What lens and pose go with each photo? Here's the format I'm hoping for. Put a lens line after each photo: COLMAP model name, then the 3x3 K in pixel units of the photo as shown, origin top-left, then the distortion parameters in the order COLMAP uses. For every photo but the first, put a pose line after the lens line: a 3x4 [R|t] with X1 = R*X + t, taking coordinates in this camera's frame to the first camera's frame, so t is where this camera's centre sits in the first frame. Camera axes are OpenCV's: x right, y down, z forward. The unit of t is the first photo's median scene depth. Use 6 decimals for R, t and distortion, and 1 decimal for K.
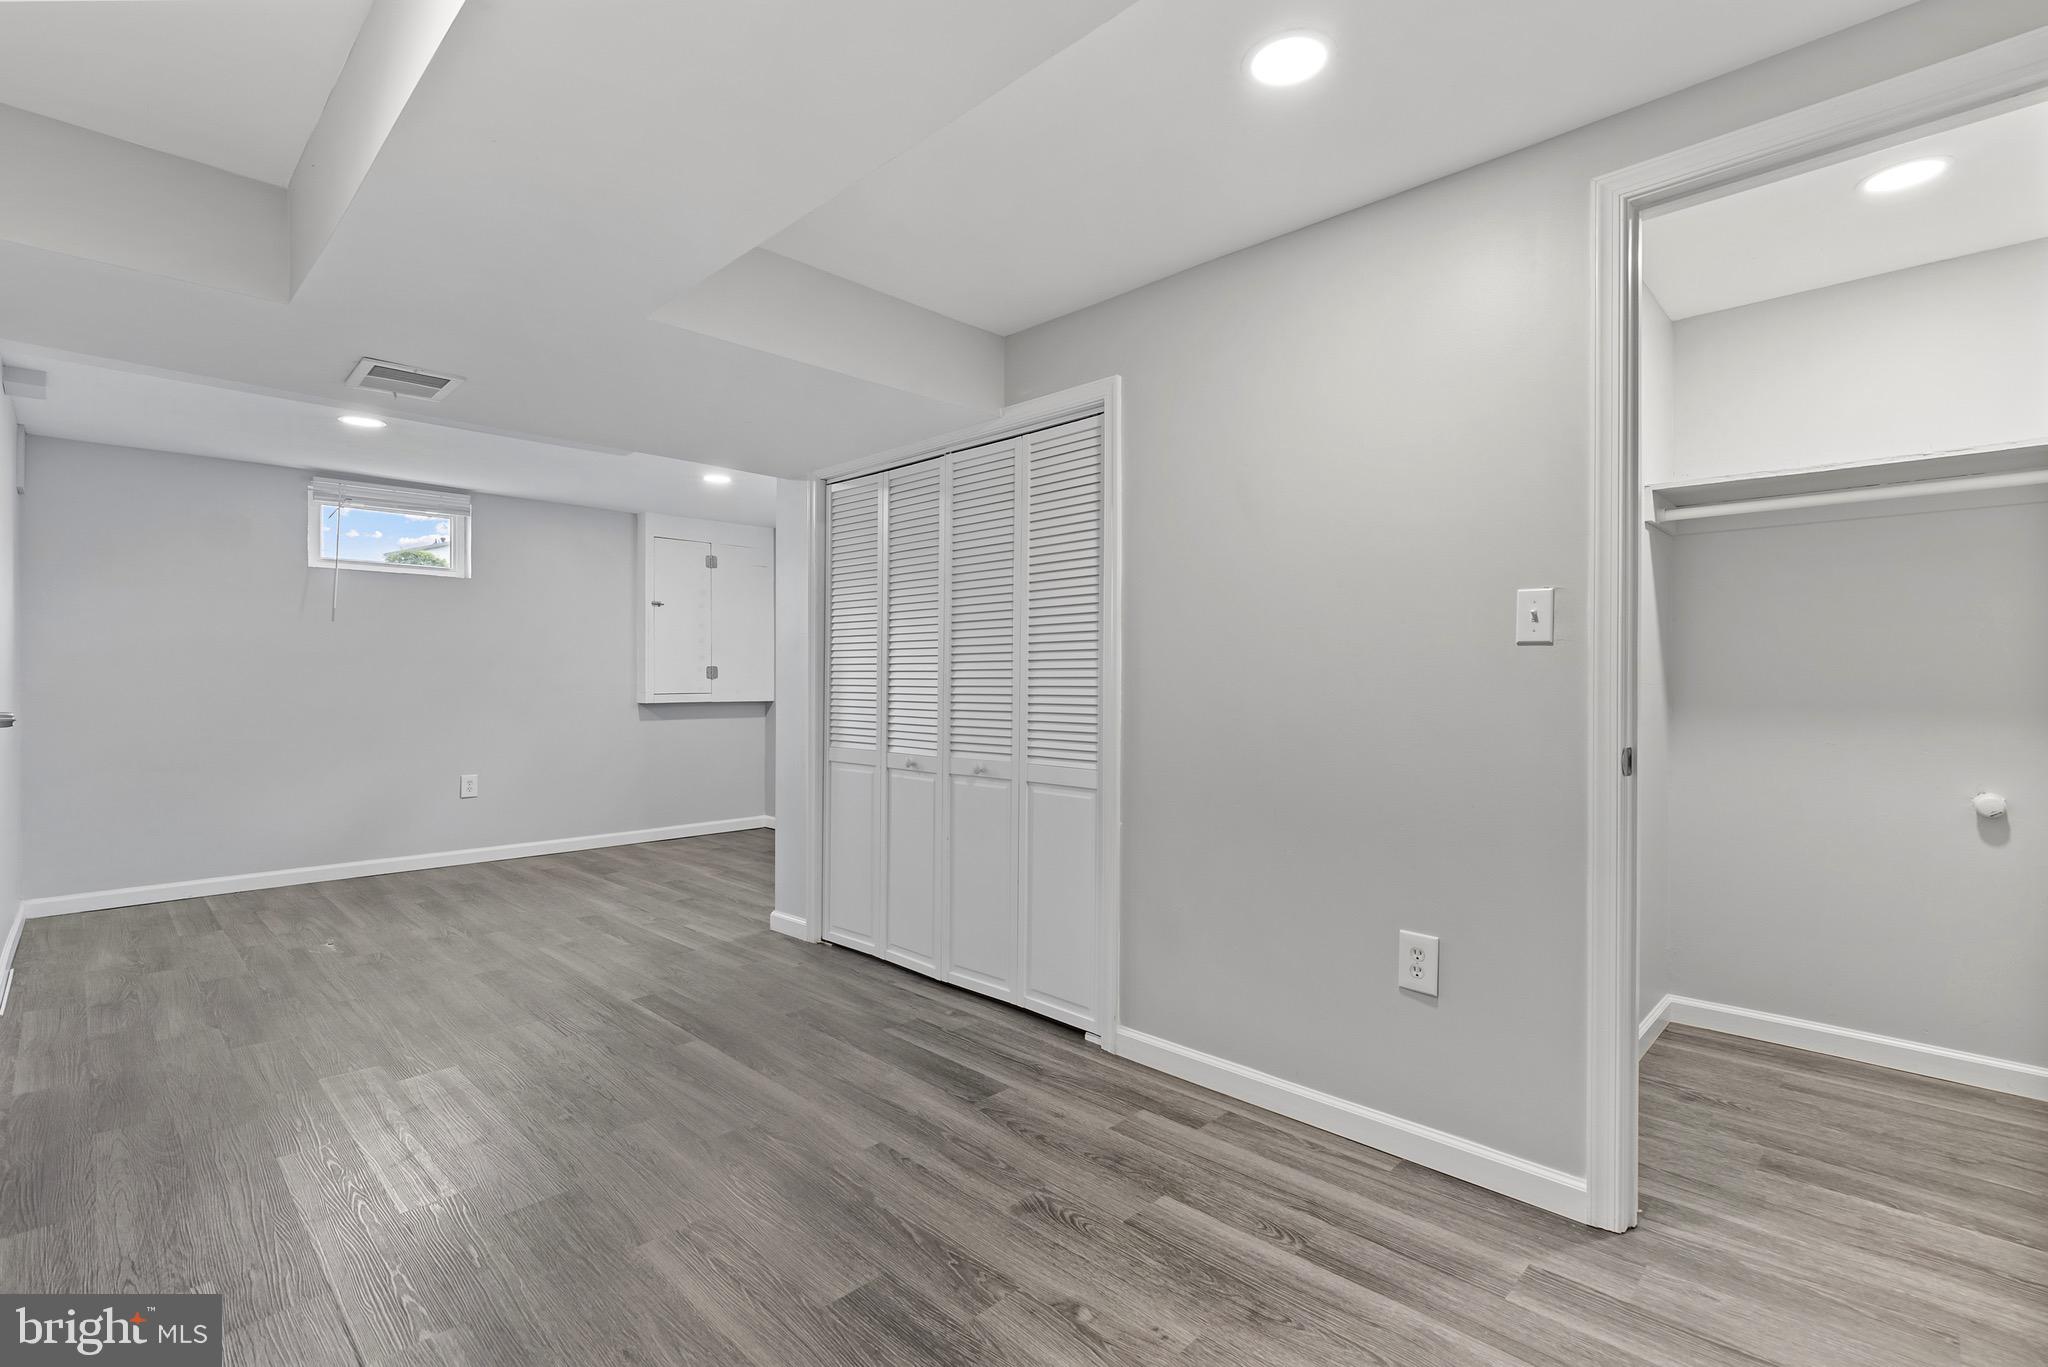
lens RADIAL K [[936.5, 0, 1026.0], [0, 936.5, 685.7], [0, 0, 1]] dist [-0.004784, 0.002746]
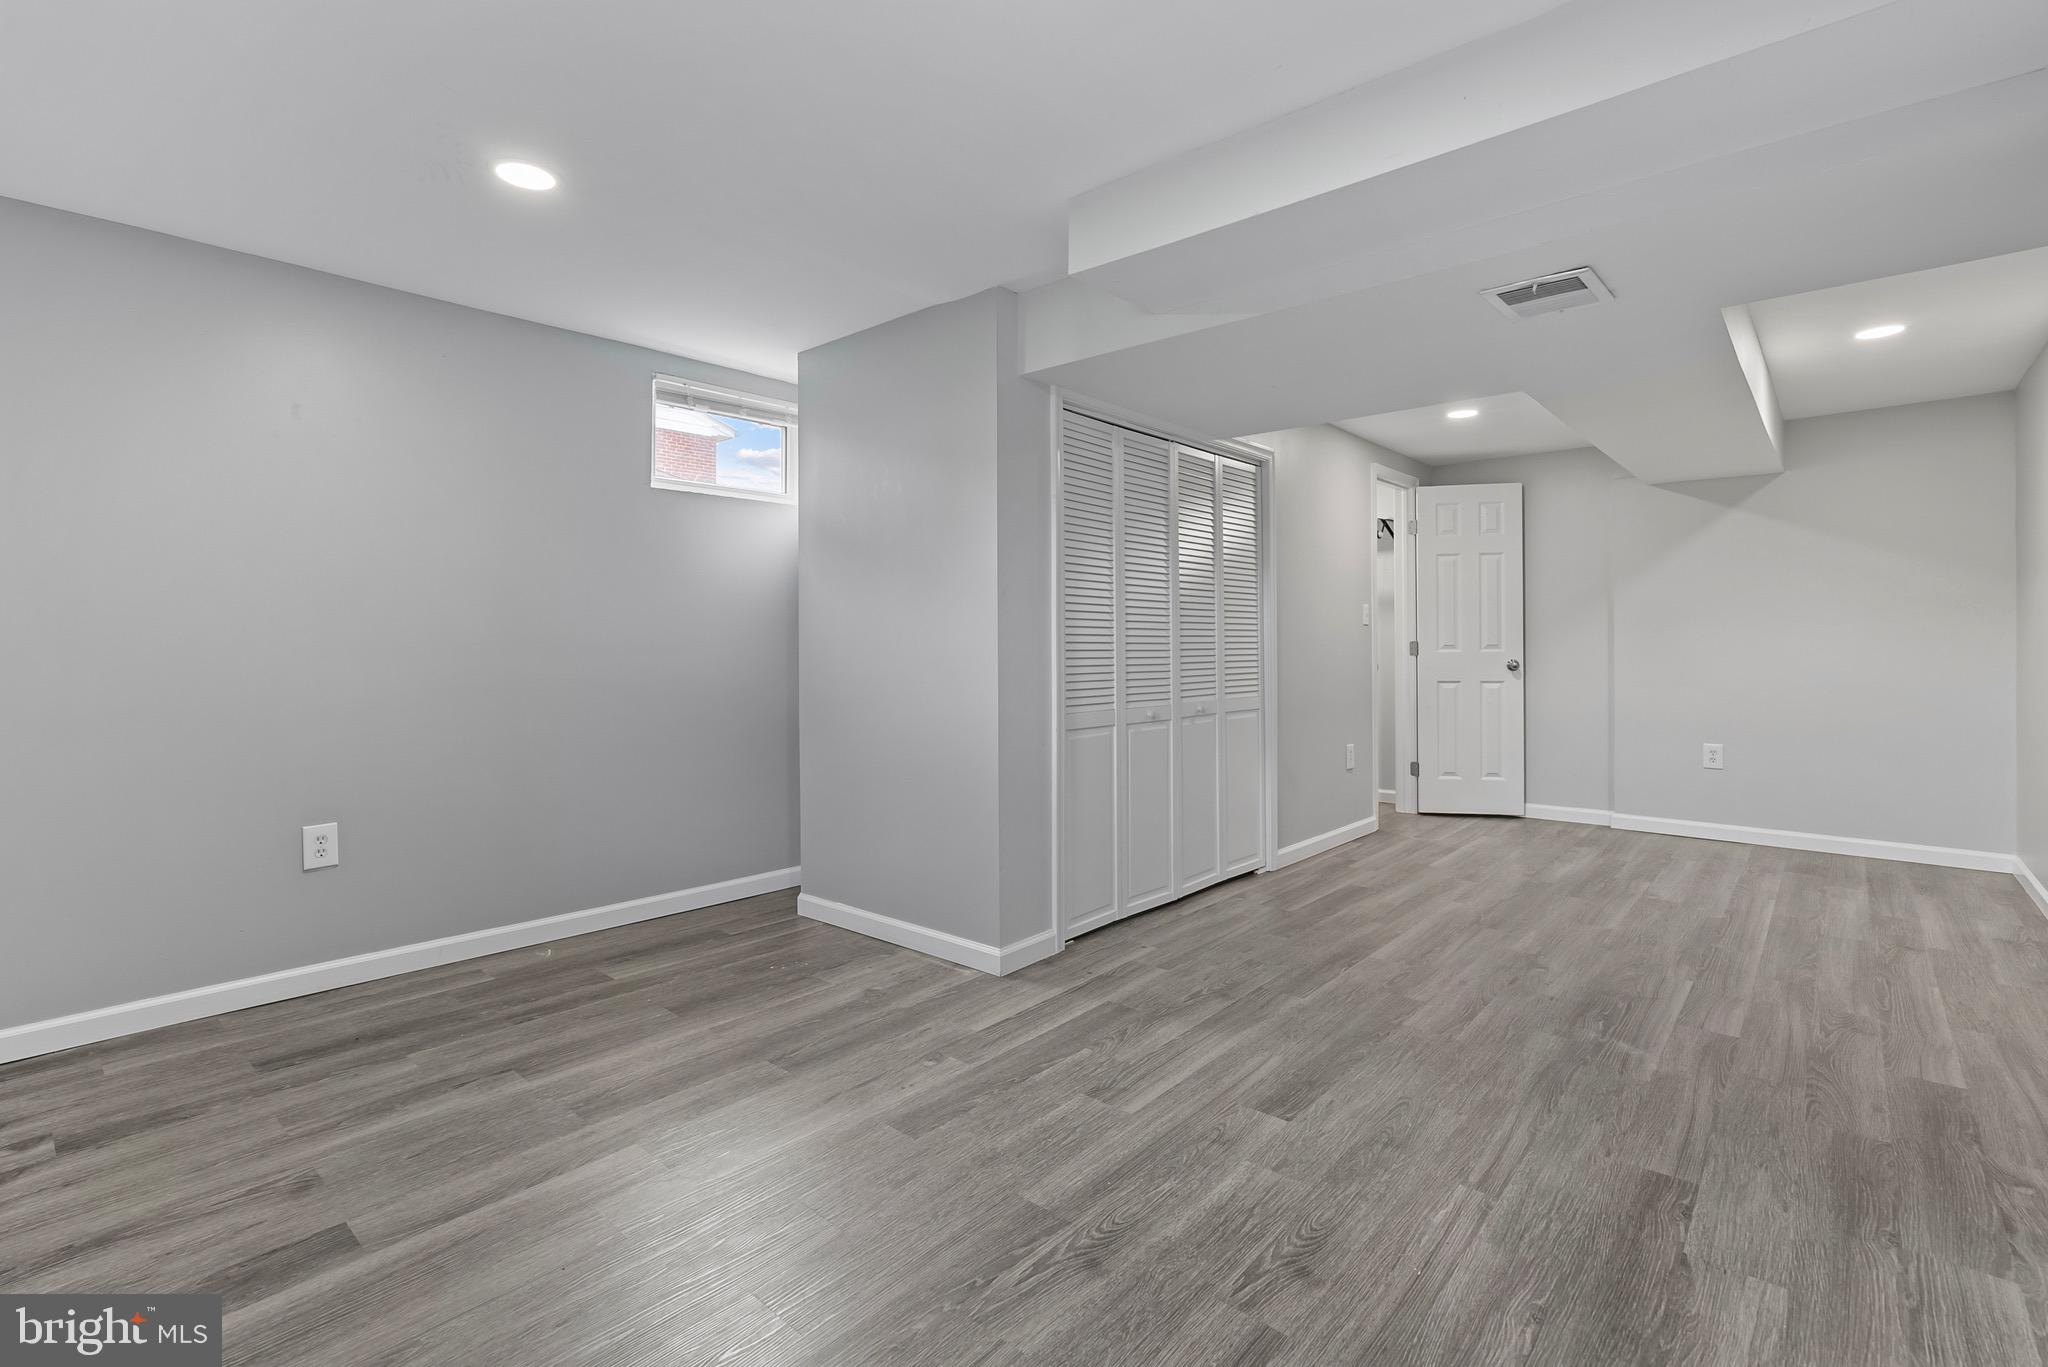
lens RADIAL K [[936.5, 0, 1026.2], [0, 936.5, 665.0], [0, 0, 1]] dist [-0.004784, 0.002746]
pose [[-0.055342, -0.023962, 0.998180, -1.160158], [0.007464, 0.999674, 0.024412, -0.001334], [-0.998440, 0.008802, -0.055145, 1.183603]]
